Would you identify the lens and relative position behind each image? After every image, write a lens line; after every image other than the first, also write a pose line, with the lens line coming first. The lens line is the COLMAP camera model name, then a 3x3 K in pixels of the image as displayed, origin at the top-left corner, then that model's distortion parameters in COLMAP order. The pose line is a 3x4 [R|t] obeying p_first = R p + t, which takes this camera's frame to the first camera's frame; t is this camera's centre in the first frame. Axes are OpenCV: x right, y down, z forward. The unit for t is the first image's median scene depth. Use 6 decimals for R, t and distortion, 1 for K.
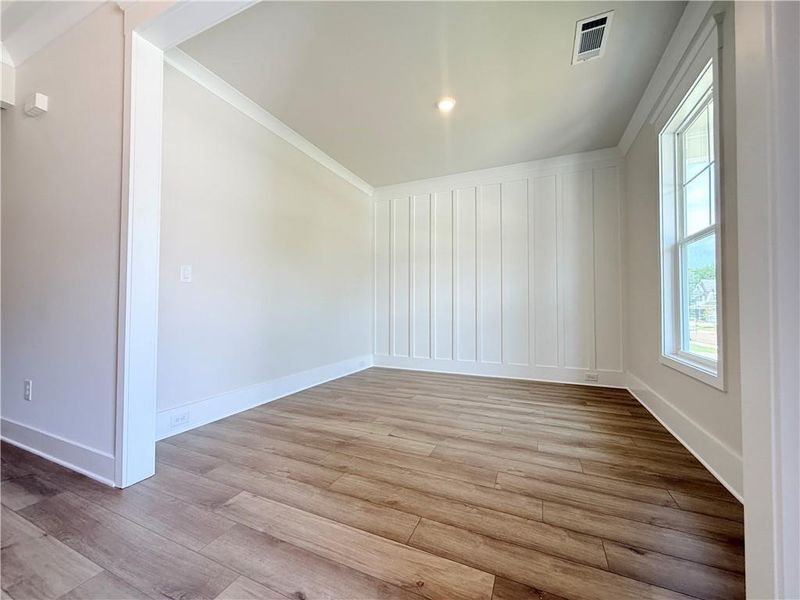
lens RADIAL K [[319.1, 0, 400.0], [0, 319.1, 300.0], [0, 0, 1]] dist [-0.001511, 0.000512]
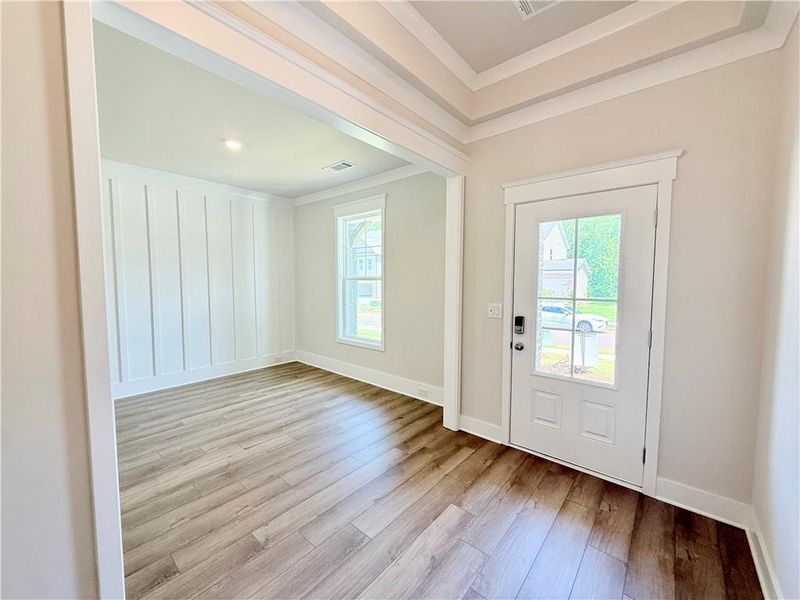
lens RADIAL K [[319.1, 0, 400.0], [0, 319.1, 300.0], [0, 0, 1]] dist [-0.001511, 0.000512]
pose [[0.281888, -0.061255, 0.957490, -0.854031], [-0.024395, 0.997180, 0.070976, -0.192259], [-0.959137, -0.043365, 0.279599, 0.139886]]
